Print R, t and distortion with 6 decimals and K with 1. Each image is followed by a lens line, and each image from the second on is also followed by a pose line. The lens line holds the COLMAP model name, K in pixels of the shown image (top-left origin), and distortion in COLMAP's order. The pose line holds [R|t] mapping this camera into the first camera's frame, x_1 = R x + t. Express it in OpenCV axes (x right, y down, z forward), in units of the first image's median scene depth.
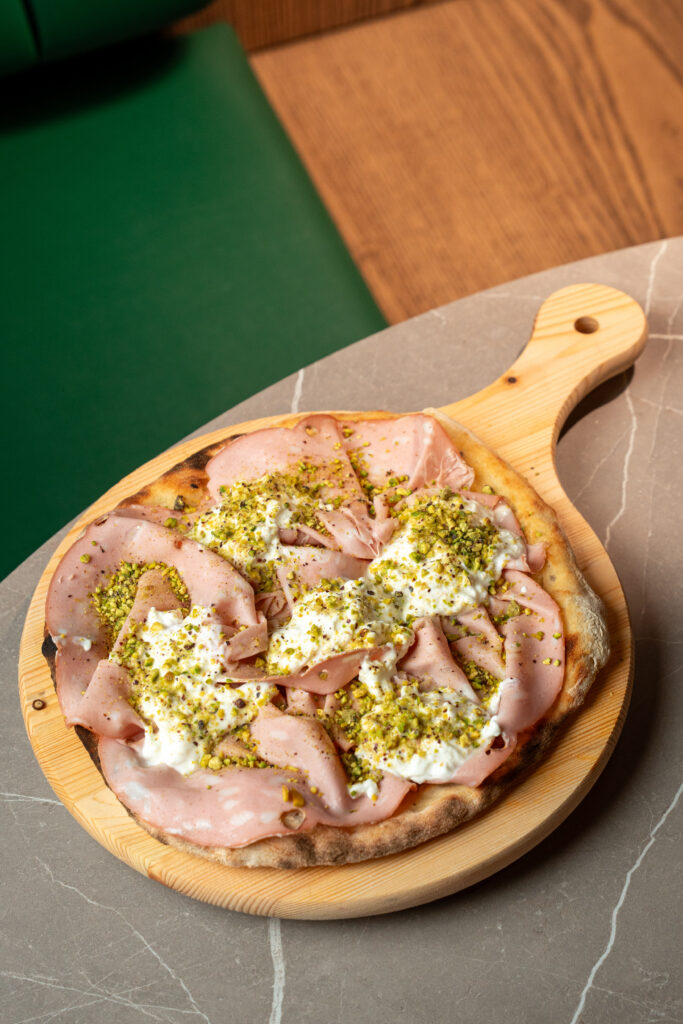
lens RADIAL K [[2087.6, 0, 346.2], [0, 2087.6, 513.7], [0, 0, 1]] dist [0.200520, 0.000000]
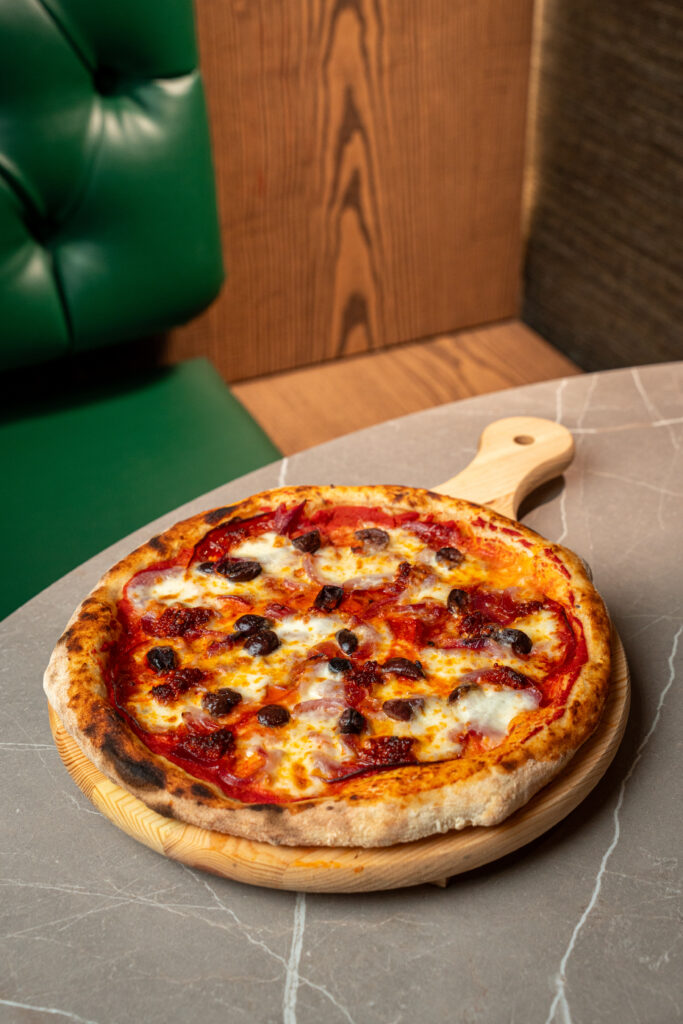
lens RADIAL K [[1410.4, 0, 330.8], [0, 1410.4, 506.8], [0, 0, 1]] dist [0.126152, 0.000000]
pose [[0.998737, -0.023085, 0.044632, -0.044065], [0.032897, 0.971803, -0.233488, 0.207385], [-0.037984, 0.234661, 0.971335, 0.284467]]
